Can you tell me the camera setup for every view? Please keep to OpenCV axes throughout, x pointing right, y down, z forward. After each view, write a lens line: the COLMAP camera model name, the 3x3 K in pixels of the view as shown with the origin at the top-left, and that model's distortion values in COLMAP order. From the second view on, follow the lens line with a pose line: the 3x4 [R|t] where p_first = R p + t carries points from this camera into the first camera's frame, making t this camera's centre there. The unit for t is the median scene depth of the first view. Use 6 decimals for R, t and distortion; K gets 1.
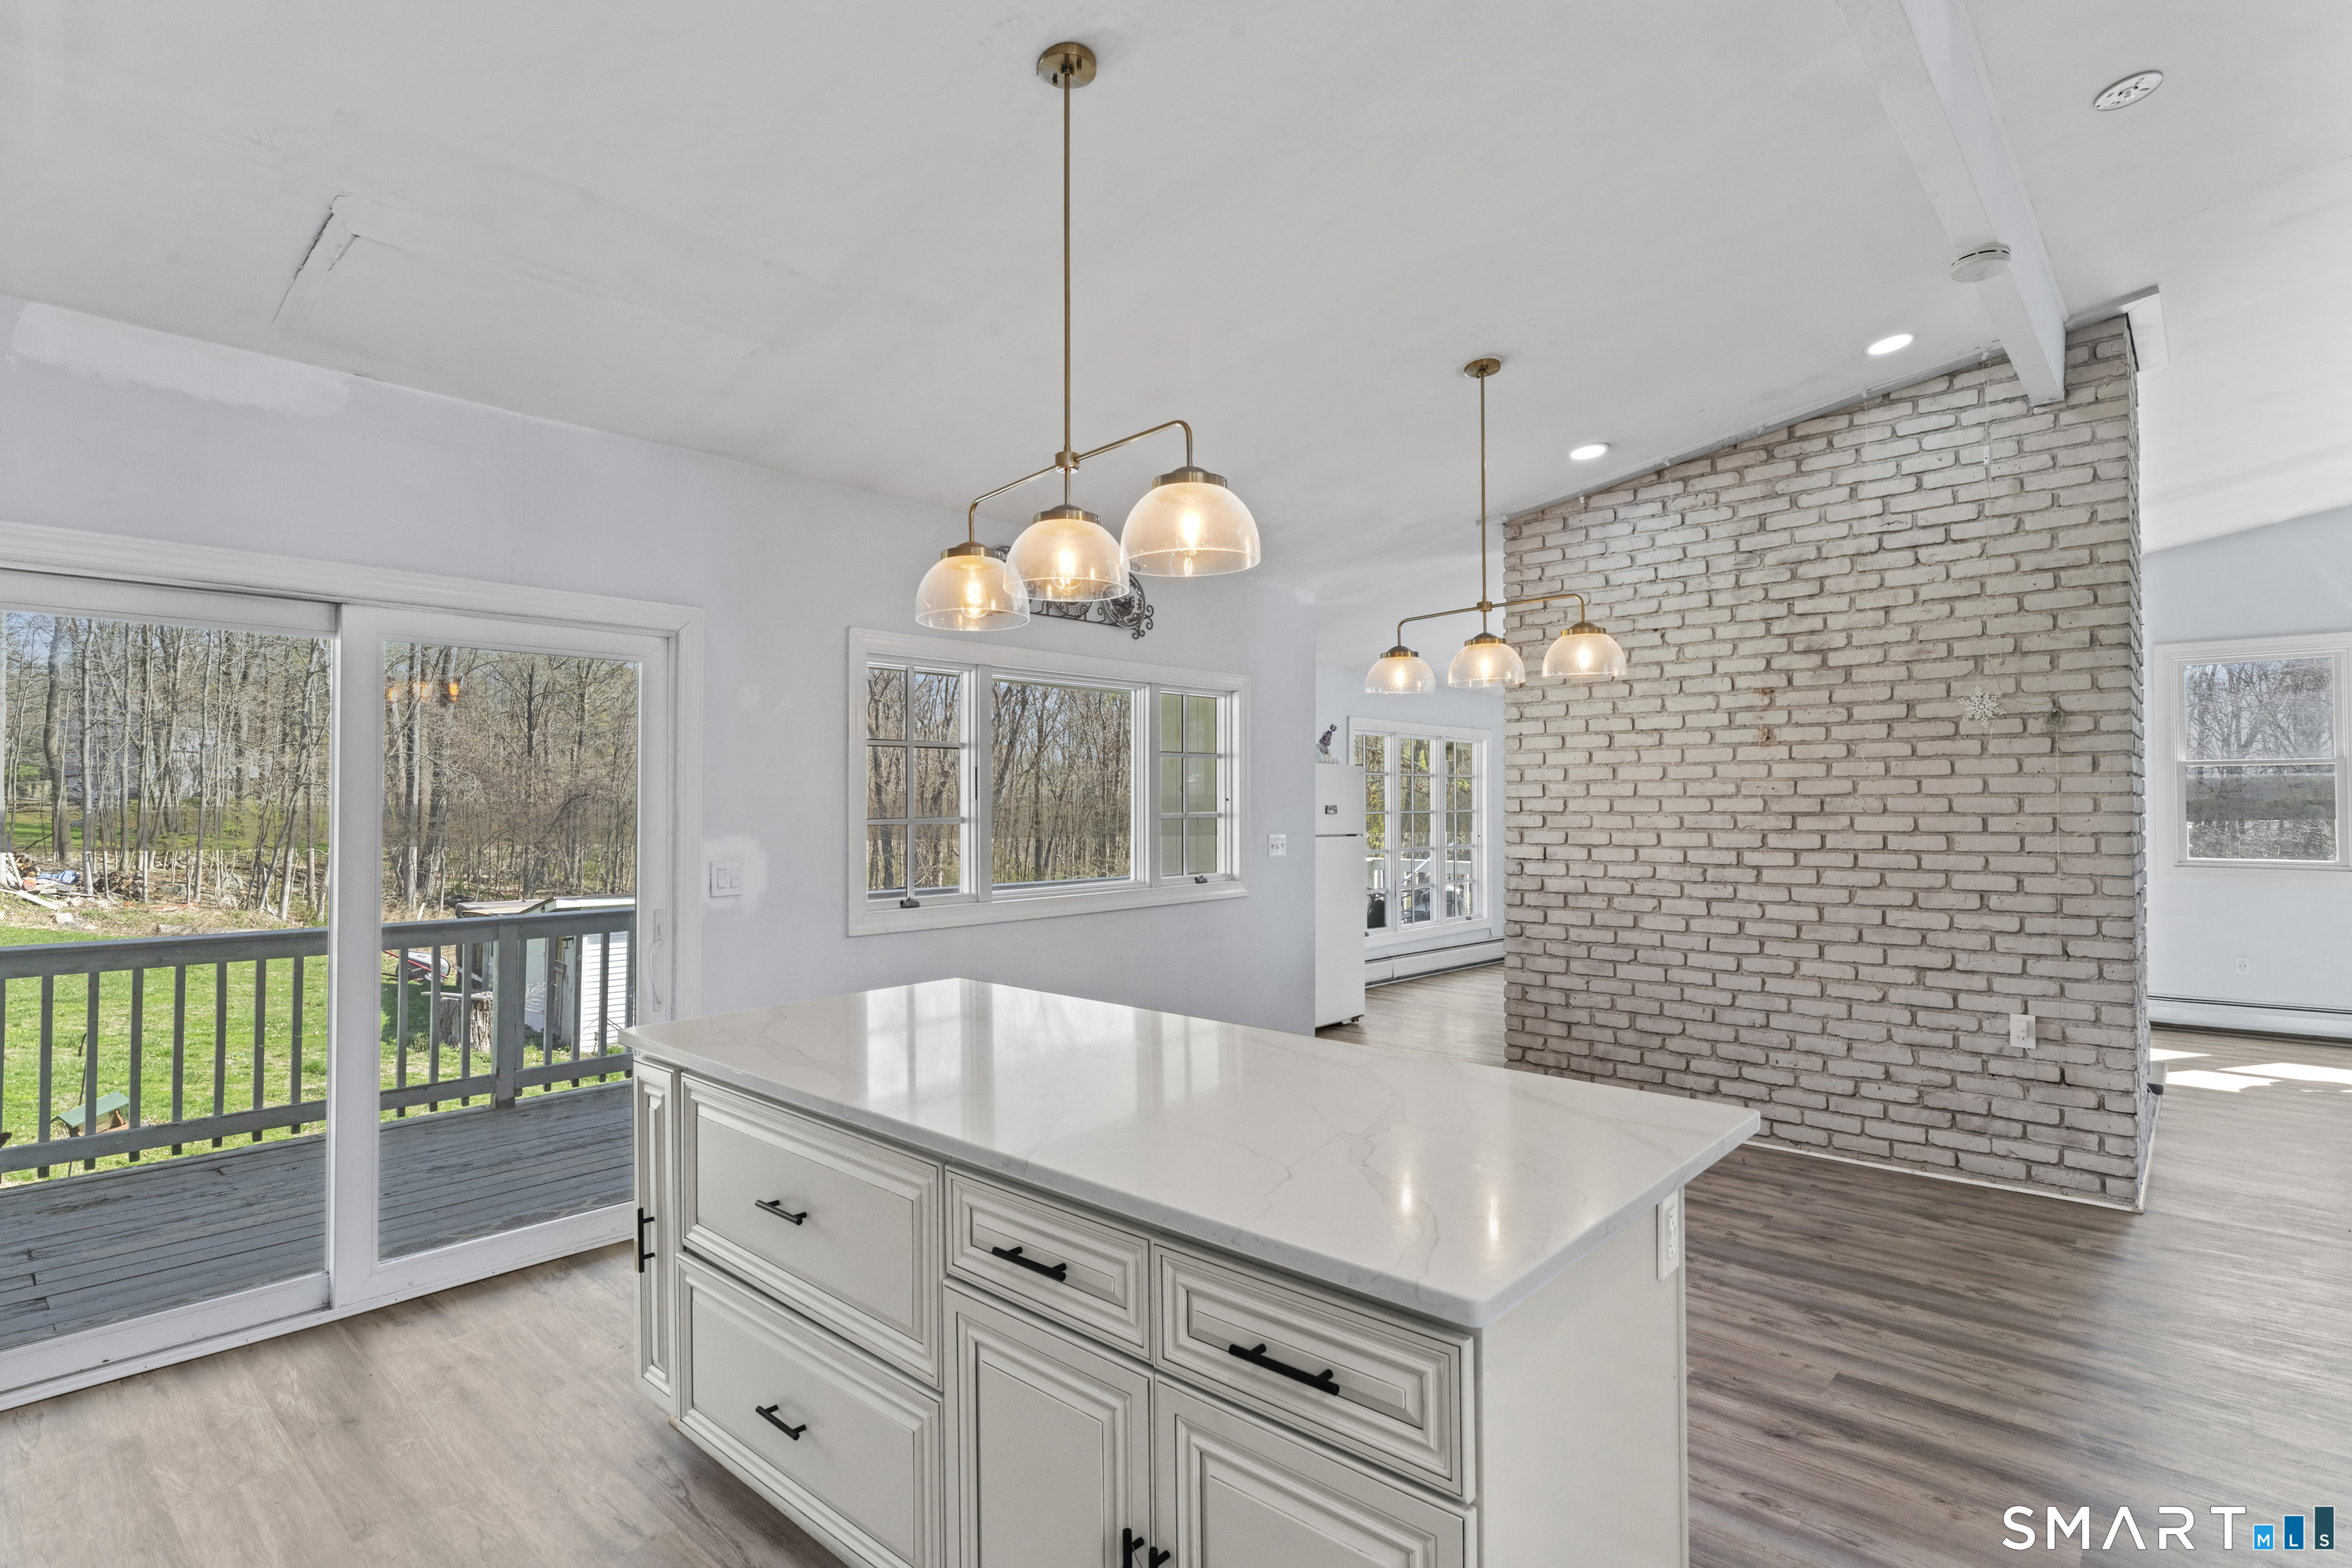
lens RADIAL K [[1157.4, 0, 1176.0], [0, 1157.4, 784.0], [0, 0, 1]] dist [0.000470, 0.000006]
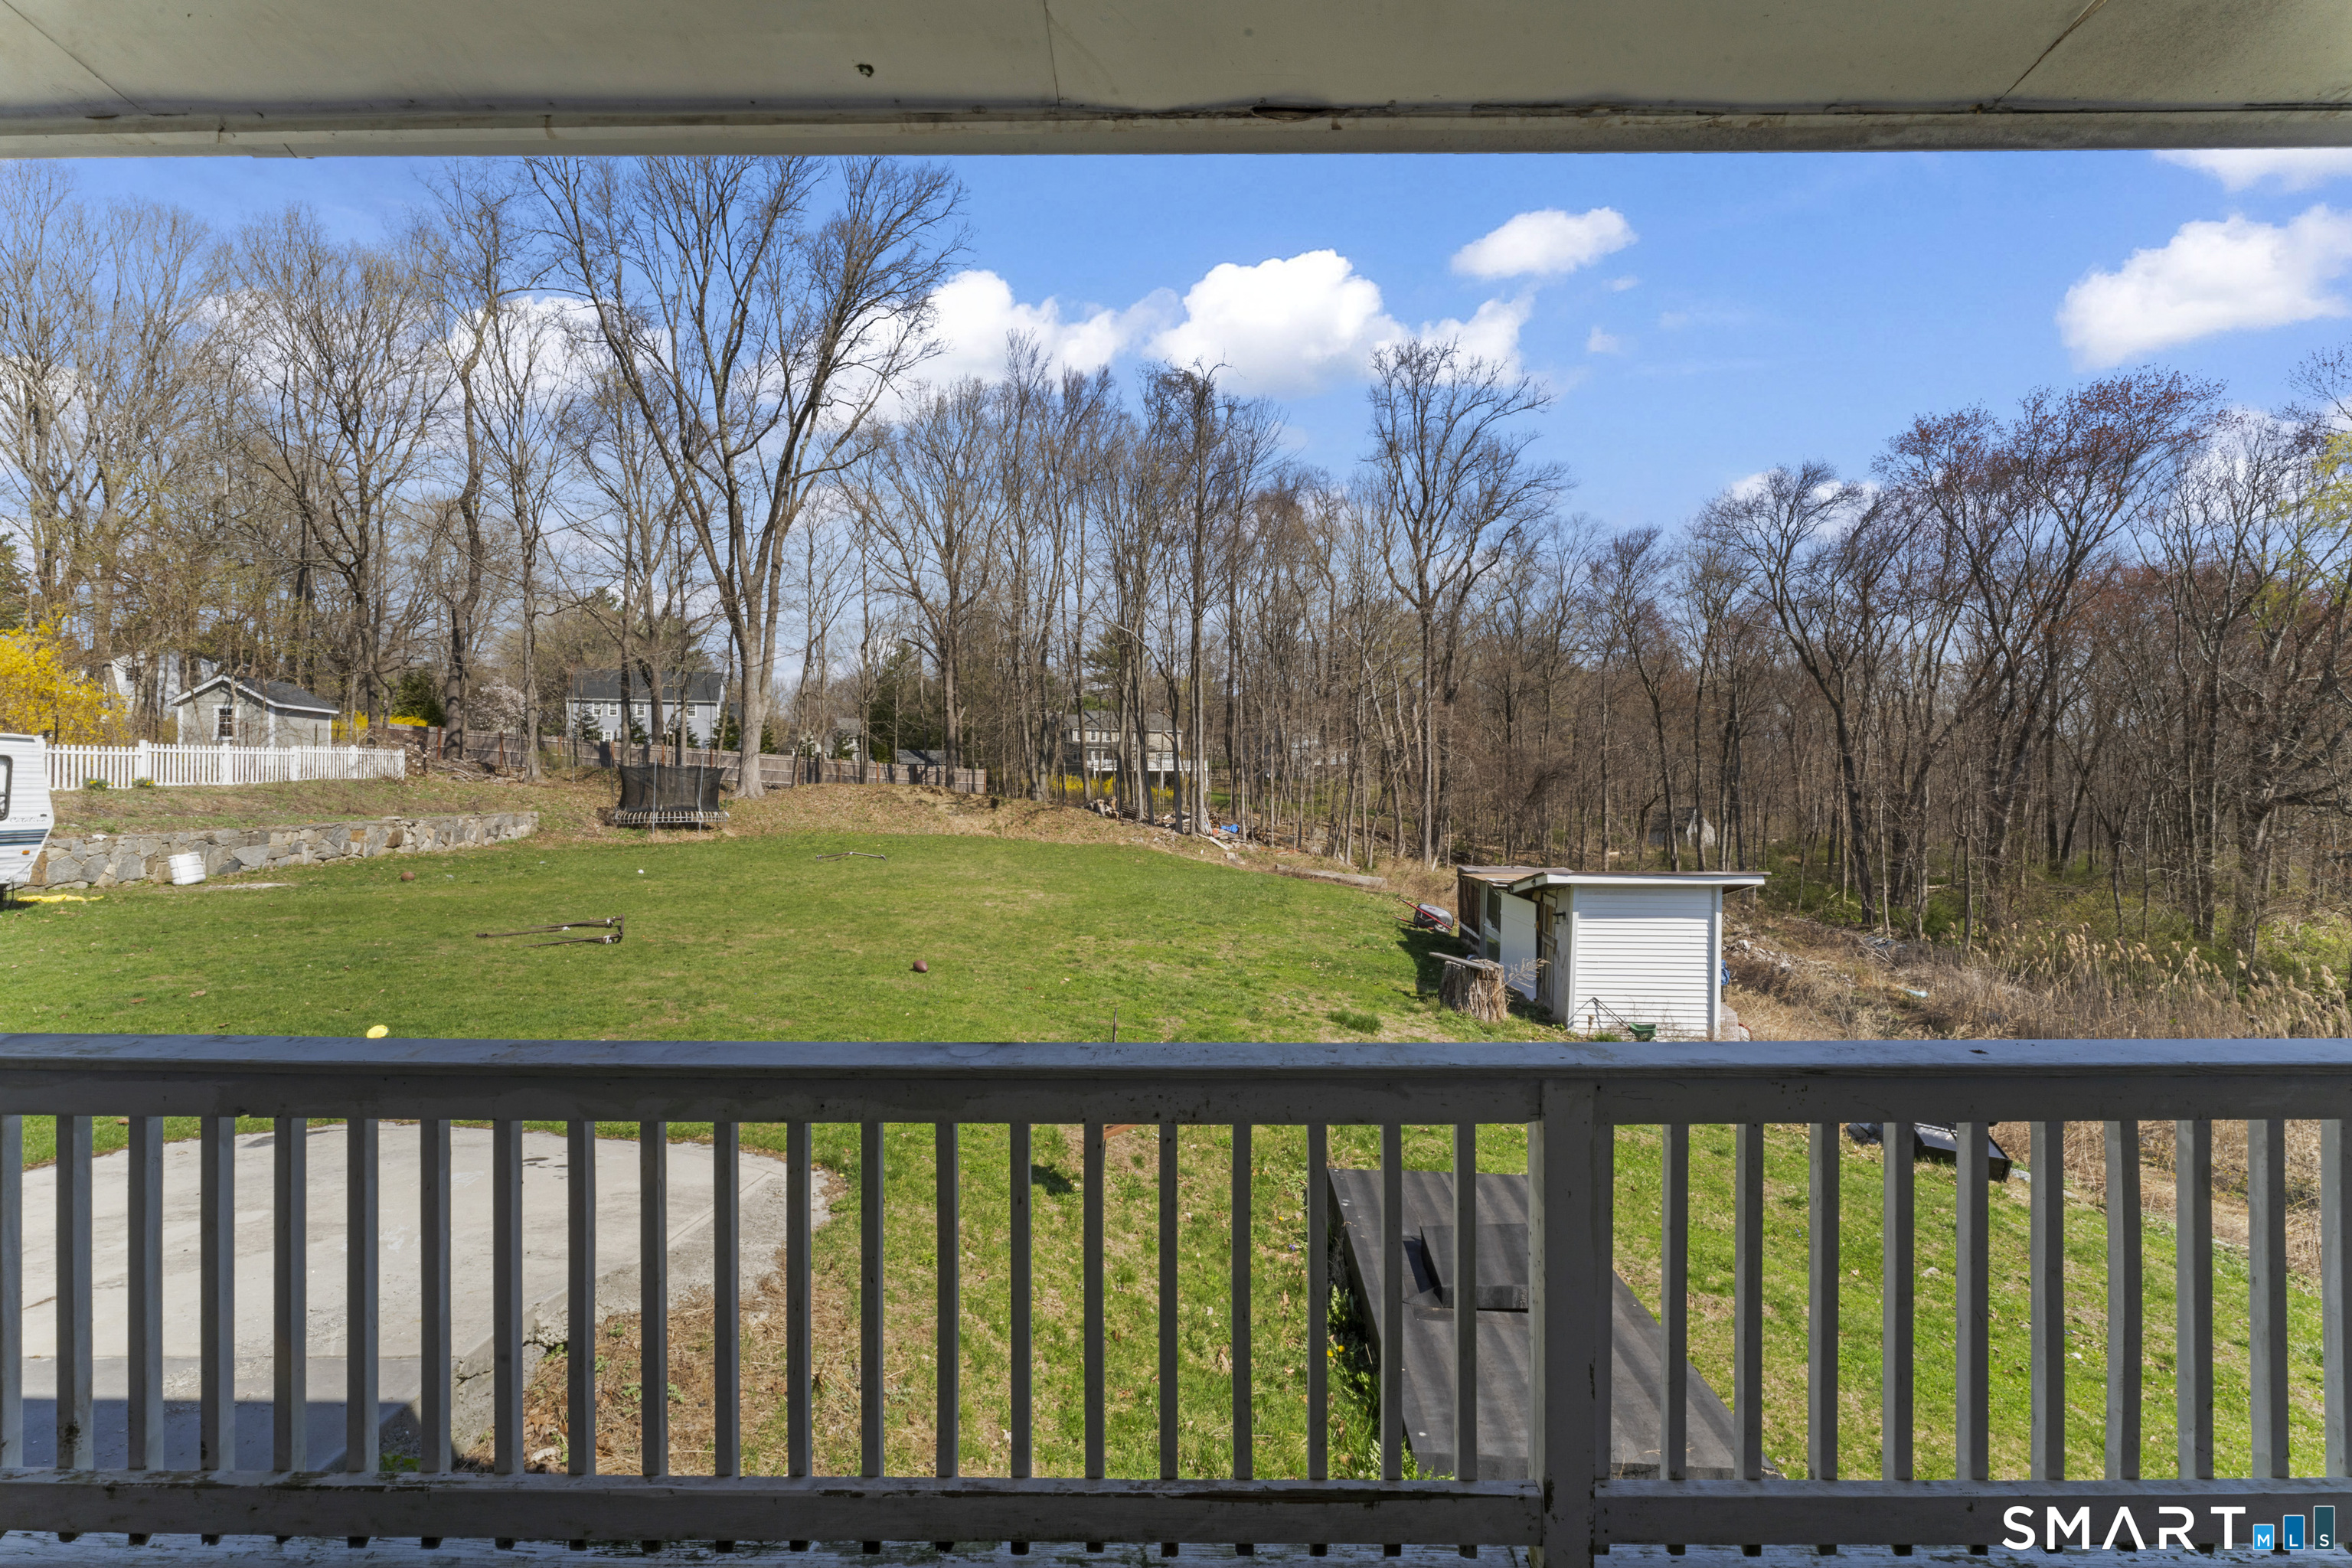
lens RADIAL K [[941.1, 0, 1183.3], [0, 941.1, 795.1], [0, 0, 1]] dist [0.001580, 0.000073]
pose [[0.667584, 0.004699, -0.744520, -0.053233], [0.017271, 0.999613, 0.021795, 0.005273], [0.744334, -0.027408, 0.667245, 0.088311]]
